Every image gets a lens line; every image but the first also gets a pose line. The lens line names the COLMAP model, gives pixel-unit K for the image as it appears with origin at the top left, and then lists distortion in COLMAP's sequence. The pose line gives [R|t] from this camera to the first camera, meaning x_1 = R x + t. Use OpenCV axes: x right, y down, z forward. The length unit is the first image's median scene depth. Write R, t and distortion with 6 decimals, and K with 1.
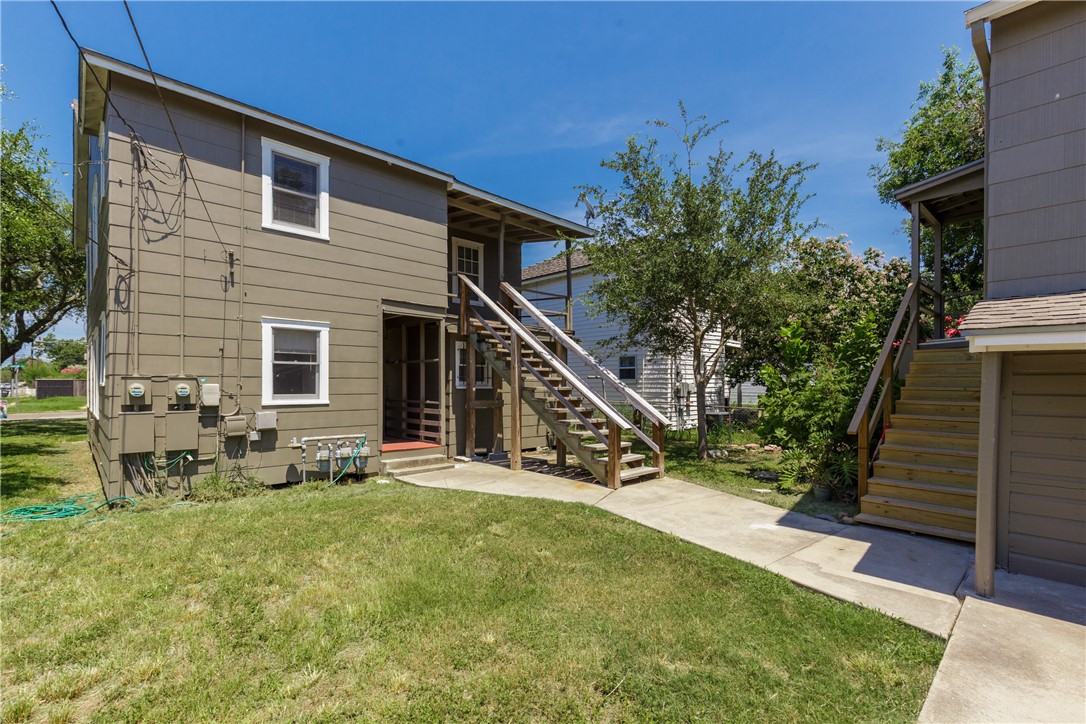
lens RADIAL K [[513.9, 0, 534.0], [0, 513.9, 387.4], [0, 0, 1]] dist [0.004824, -0.001825]
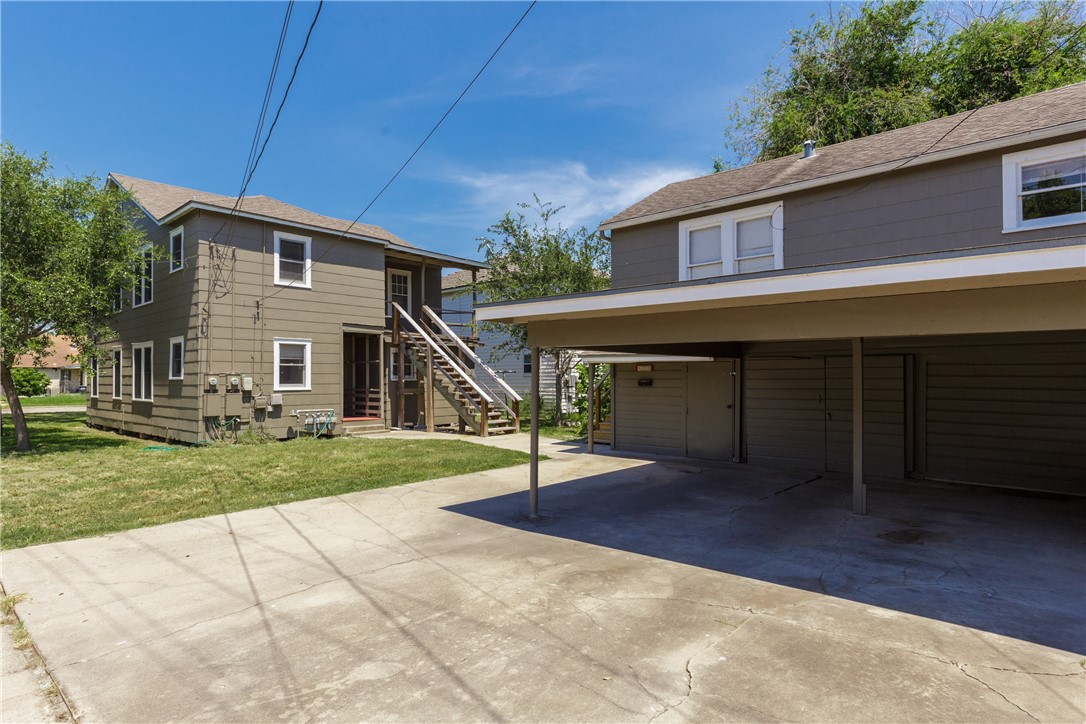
lens RADIAL K [[560.3, 0, 505.0], [0, 560.3, 375.4], [0, 0, 1]] dist [0.003851, -0.001339]
pose [[0.998581, -0.006269, 0.052891, 0.114130], [0.006858, 0.999916, -0.010961, 0.010044], [-0.052818, 0.011308, 0.998540, -0.788224]]
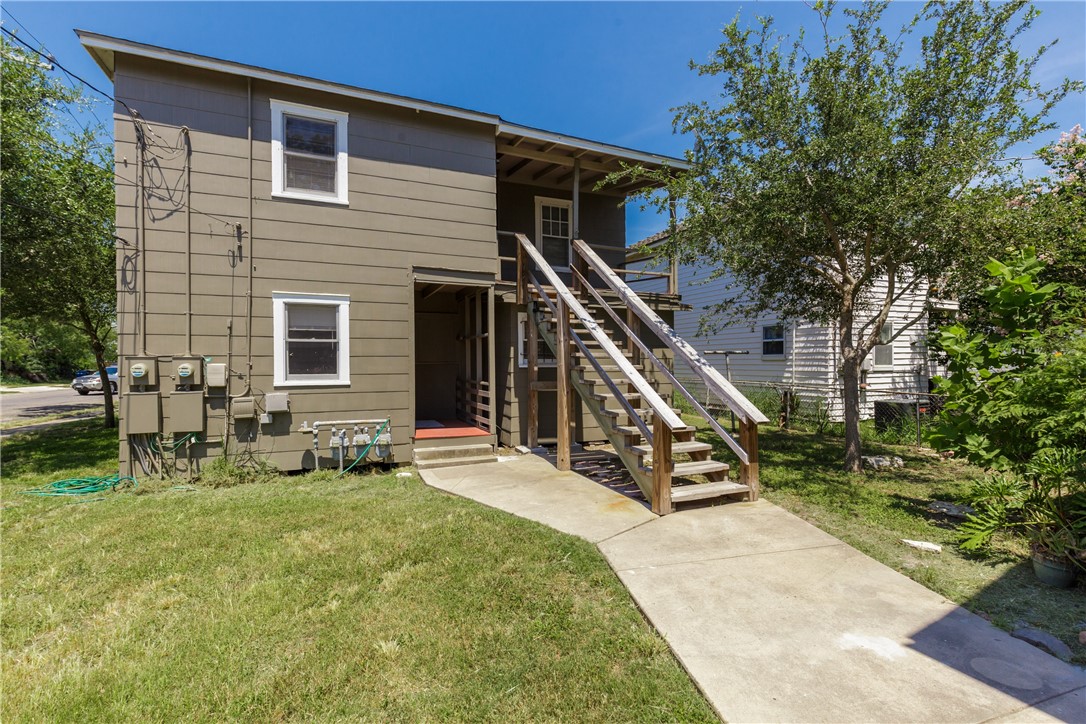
lens RADIAL K [[513.9, 0, 504.9], [0, 513.9, 365.3], [0, 0, 1]] dist [0.004824, -0.001825]
pose [[0.932880, -0.001972, -0.360182, 0.187314], [0.002413, 0.999997, 0.000776, -0.002681], [0.360179, -0.001594, 0.932882, 0.255362]]
